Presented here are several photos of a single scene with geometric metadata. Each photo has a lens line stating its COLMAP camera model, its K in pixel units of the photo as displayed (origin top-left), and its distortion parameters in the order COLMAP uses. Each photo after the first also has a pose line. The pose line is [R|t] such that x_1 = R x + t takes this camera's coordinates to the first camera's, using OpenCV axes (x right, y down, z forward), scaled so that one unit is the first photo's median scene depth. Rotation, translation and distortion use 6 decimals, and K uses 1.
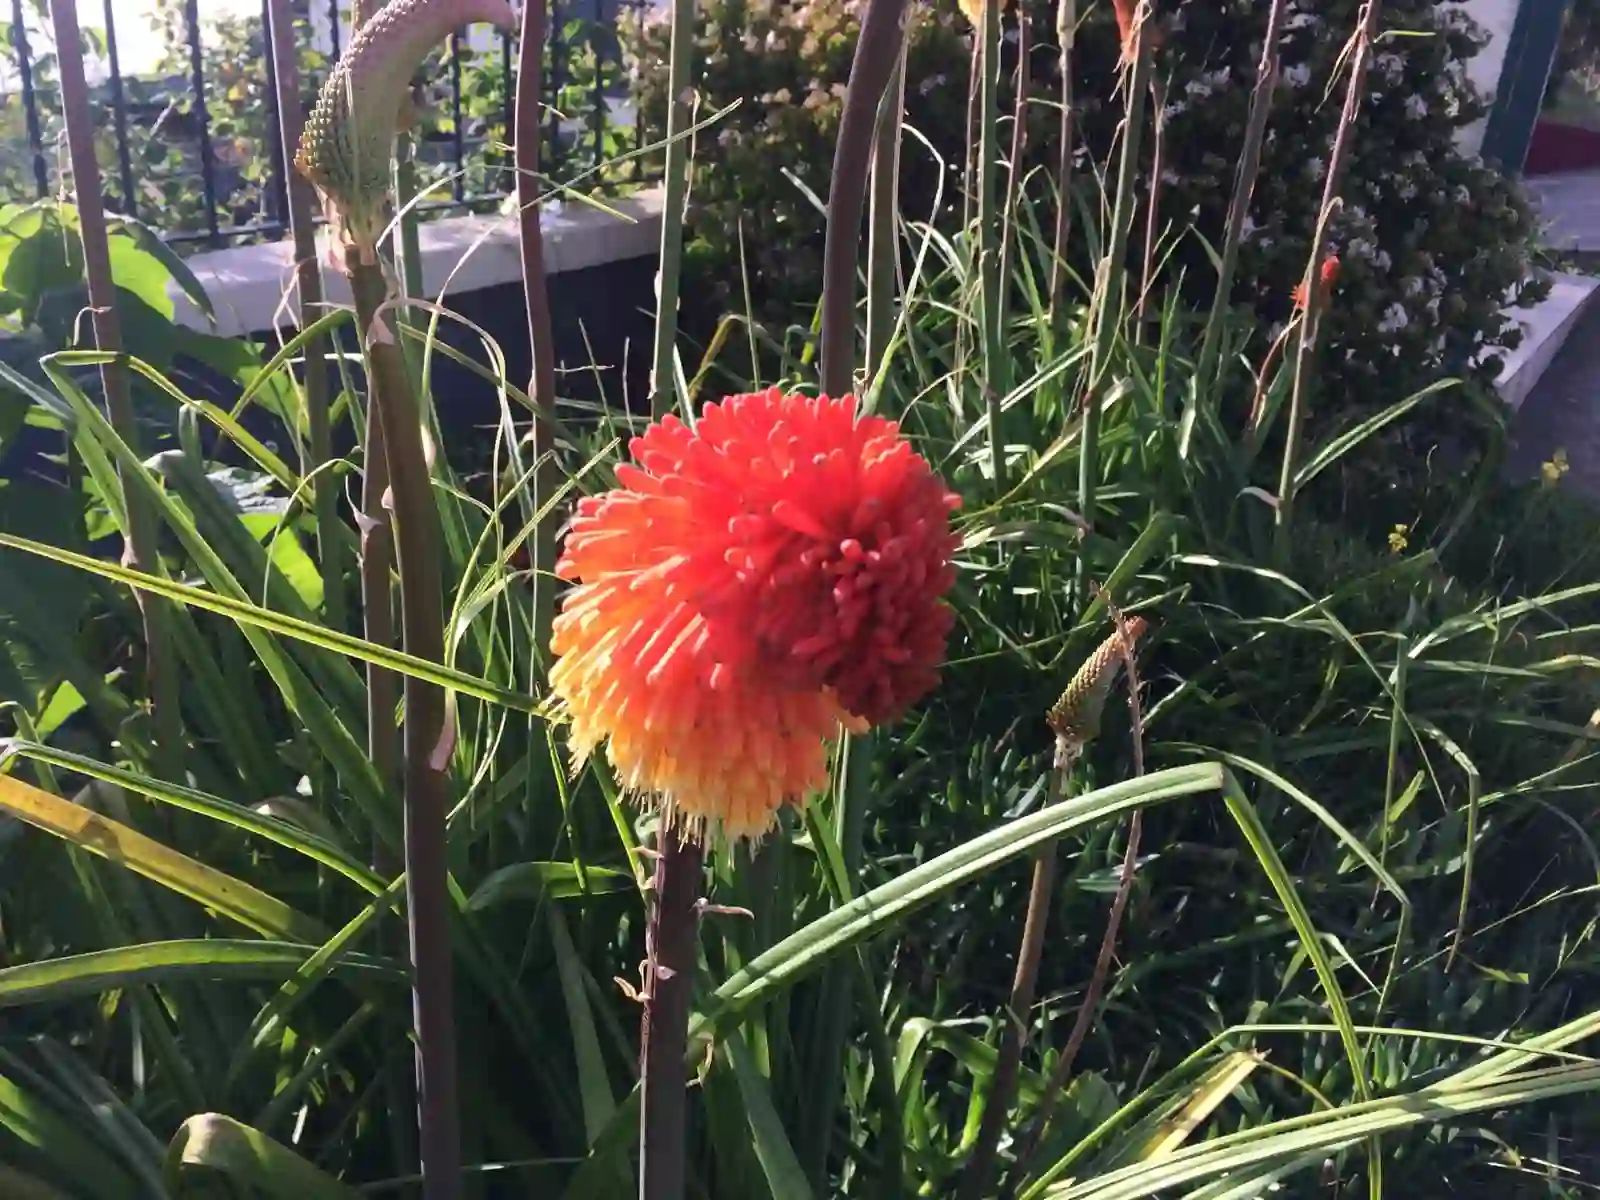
lens RADIAL K [[1296.7, 0, 809.9], [0, 1296.7, 637.5], [0, 0, 1]] dist [0.041455, -0.095758]
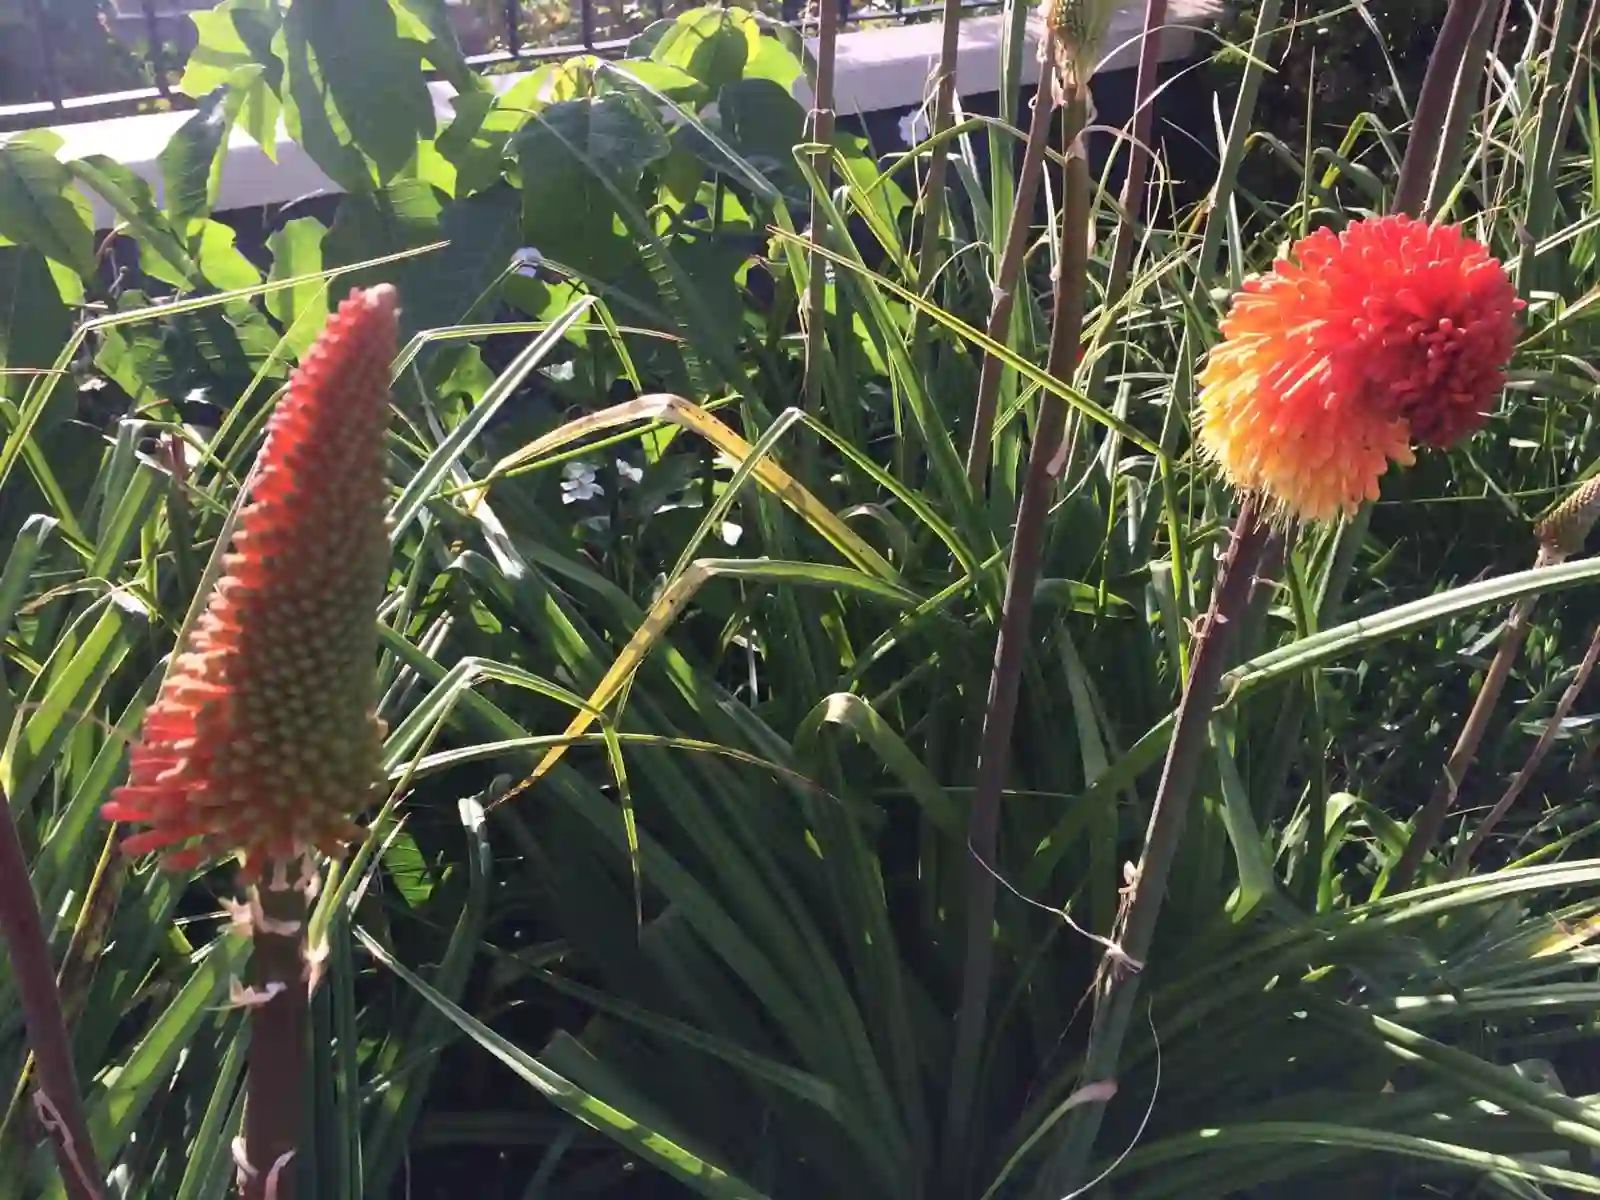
lens RADIAL K [[1320.9, 0, 809.3], [0, 1320.9, 627.1], [0, 0, 1]] dist [0.055550, -0.100773]
pose [[0.941685, 0.173218, -0.288486, -0.030866], [-0.135634, 0.979990, 0.145683, 0.029862], [0.307948, -0.098059, 0.946336, -0.147758]]
